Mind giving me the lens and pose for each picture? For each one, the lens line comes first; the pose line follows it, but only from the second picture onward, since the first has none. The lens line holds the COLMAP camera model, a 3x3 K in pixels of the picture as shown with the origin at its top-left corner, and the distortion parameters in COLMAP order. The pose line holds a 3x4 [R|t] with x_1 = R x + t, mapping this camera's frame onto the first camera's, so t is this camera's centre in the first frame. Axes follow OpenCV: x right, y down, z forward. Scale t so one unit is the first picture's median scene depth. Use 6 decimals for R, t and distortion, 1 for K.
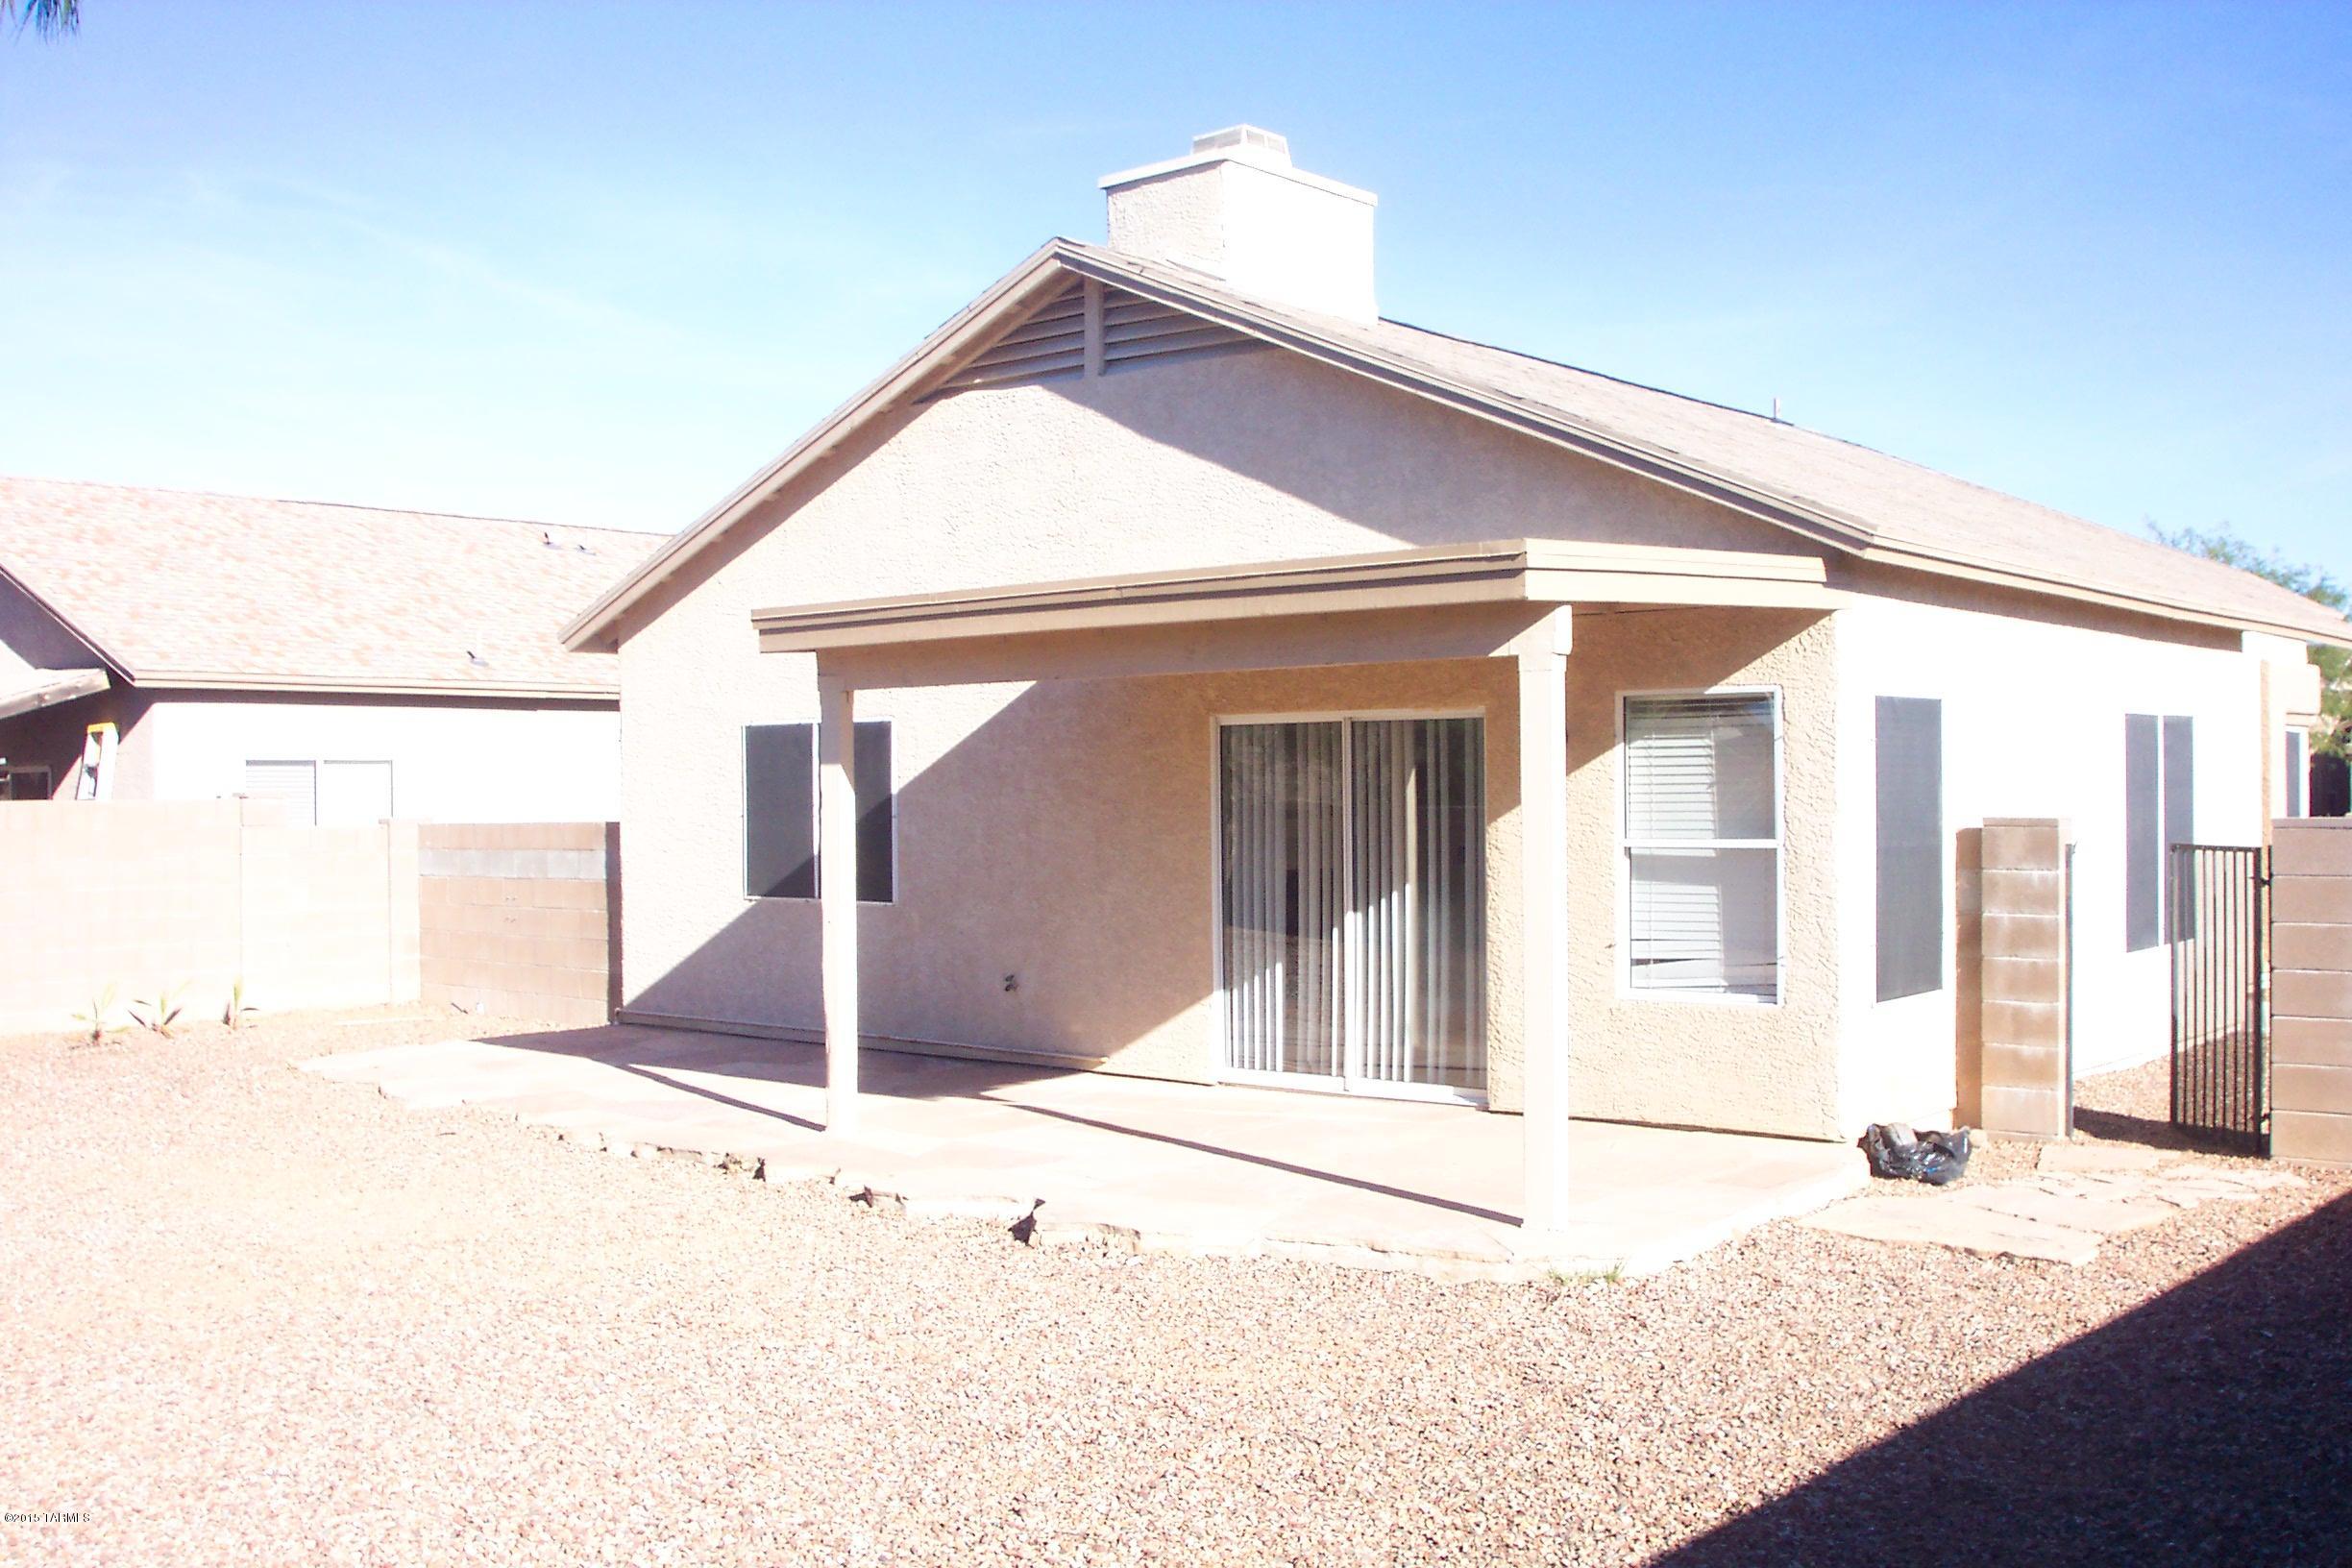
lens RADIAL K [[2345.0, 0, 1183.4], [0, 2345.0, 779.2], [0, 0, 1]] dist [-0.123117, 0.000000]
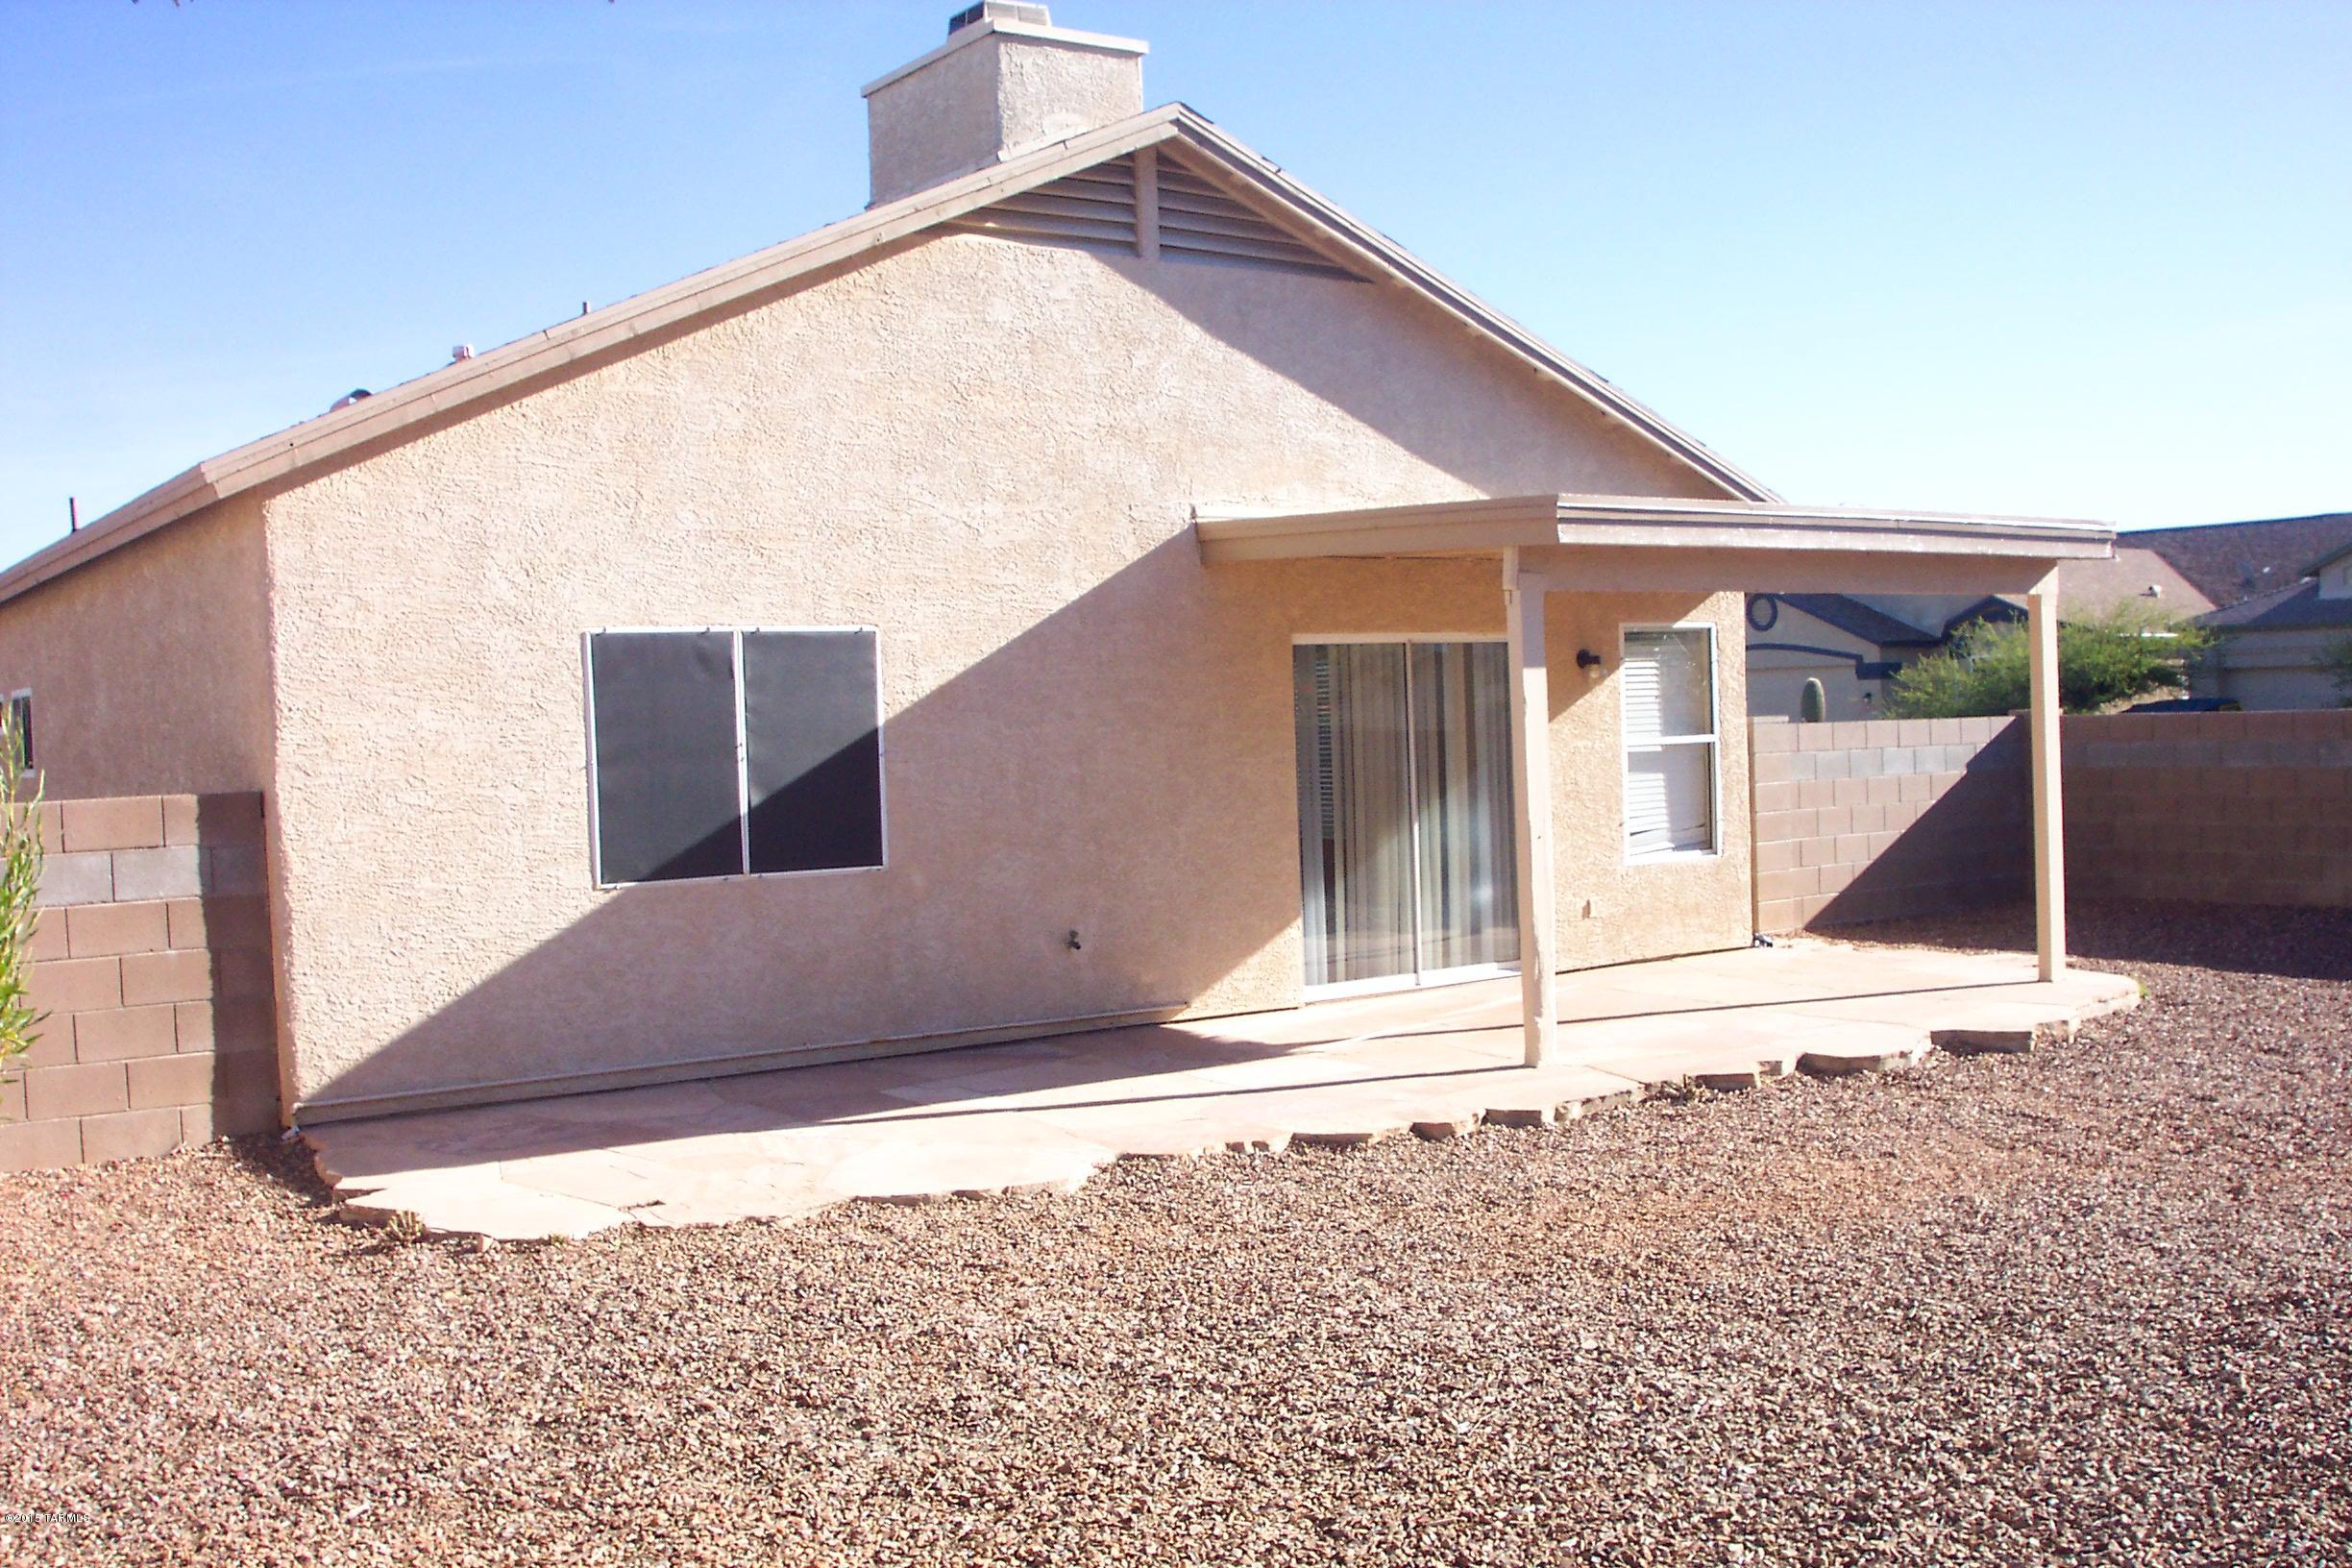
lens RADIAL K [[2345.0, 0, 1186.1], [0, 2345.0, 777.7], [0, 0, 1]] dist [-0.123117, 0.000000]
pose [[0.248575, -0.026410, 0.968253, -0.921946], [0.029257, 0.999377, 0.019748, 0.011959], [-0.968171, 0.023419, 0.249192, 0.767531]]
